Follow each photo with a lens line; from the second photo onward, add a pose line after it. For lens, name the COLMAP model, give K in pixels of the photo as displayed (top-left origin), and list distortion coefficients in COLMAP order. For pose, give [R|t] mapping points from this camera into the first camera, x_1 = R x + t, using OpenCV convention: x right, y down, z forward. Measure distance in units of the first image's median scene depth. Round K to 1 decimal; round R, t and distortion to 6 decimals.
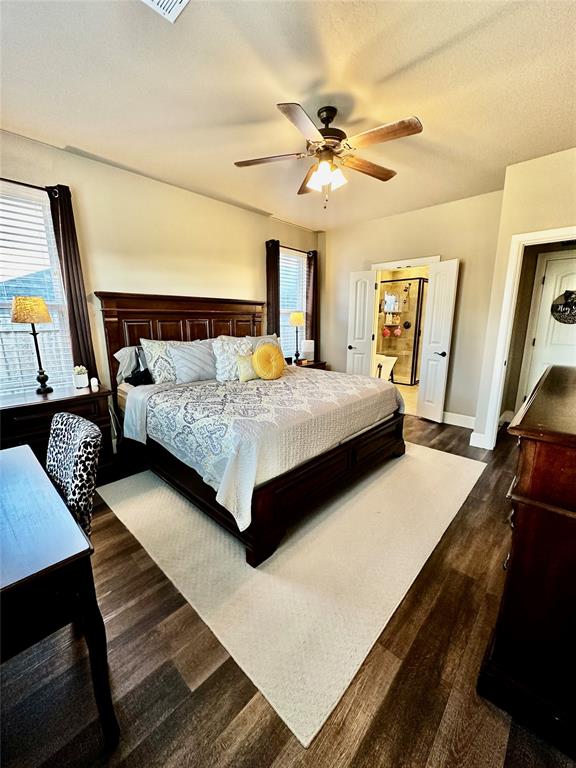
lens RADIAL K [[308.6, 0, 285.4], [0, 308.6, 384.3], [0, 0, 1]] dist [-0.001902, -0.000028]
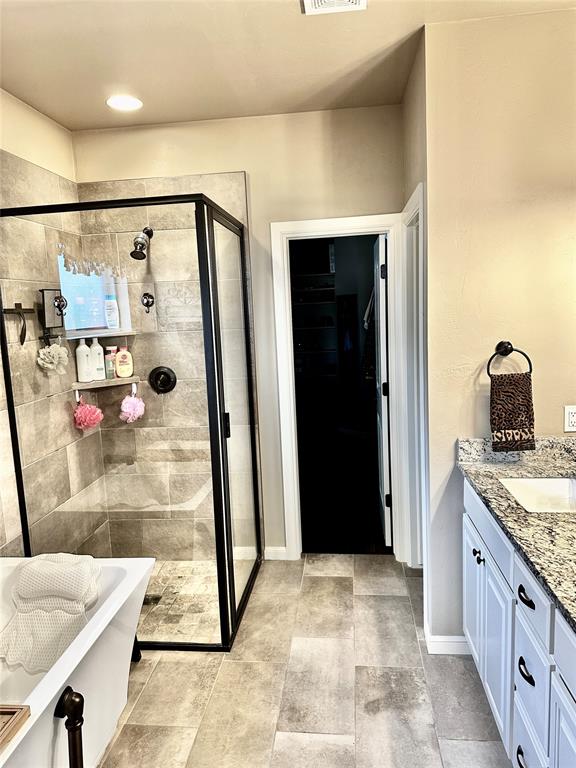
lens RADIAL K [[540.9, 0, 288.3], [0, 540.9, 380.5], [0, 0, 1]] dist [0.023171, -0.023037]
pose [[0.794617, -0.111317, 0.596818, 0.196323], [0.167097, 0.985180, -0.038724, -0.153484], [-0.583663, 0.130498, 0.801441, 0.546975]]
